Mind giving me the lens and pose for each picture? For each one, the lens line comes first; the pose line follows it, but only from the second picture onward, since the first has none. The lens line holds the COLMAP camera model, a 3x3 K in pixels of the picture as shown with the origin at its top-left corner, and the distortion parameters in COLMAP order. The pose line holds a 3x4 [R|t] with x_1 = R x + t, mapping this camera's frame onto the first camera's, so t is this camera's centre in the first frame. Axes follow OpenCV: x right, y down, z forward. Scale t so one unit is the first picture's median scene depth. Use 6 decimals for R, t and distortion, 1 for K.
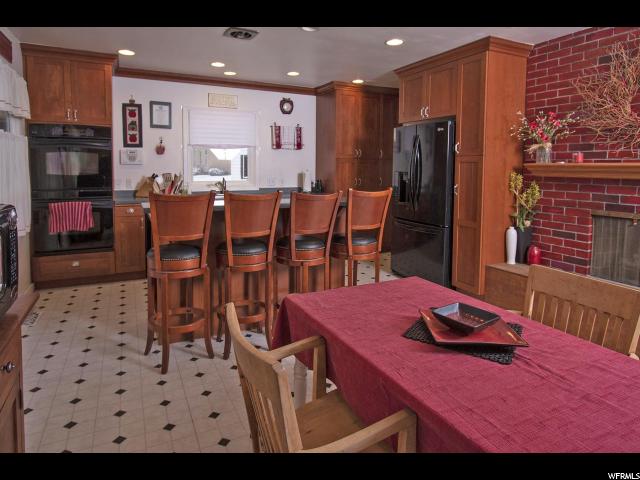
lens RADIAL K [[390.7, 0, 344.9], [0, 390.7, 185.9], [0, 0, 1]] dist [0.001261, 0.001397]
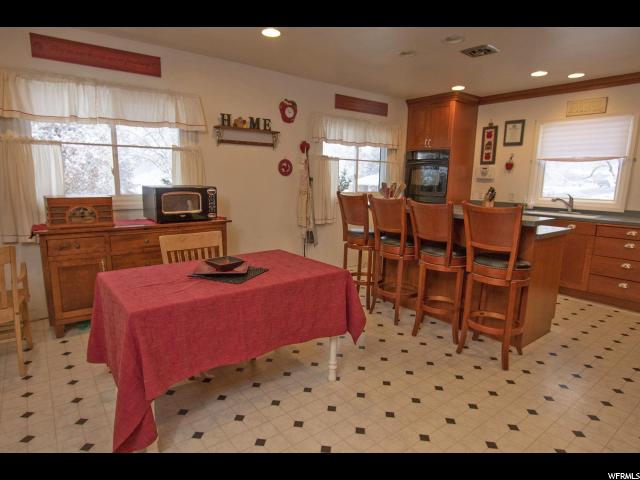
lens RADIAL K [[389.7, 0, 320.0], [0, 389.7, 240.0], [0, 0, 1]] dist [0.003405, 0.000736]
pose [[0.178379, 0.151879, -0.972170, 0.544871], [-0.067167, 0.987590, 0.141964, -0.006512], [0.981667, 0.039974, 0.186366, 0.295426]]
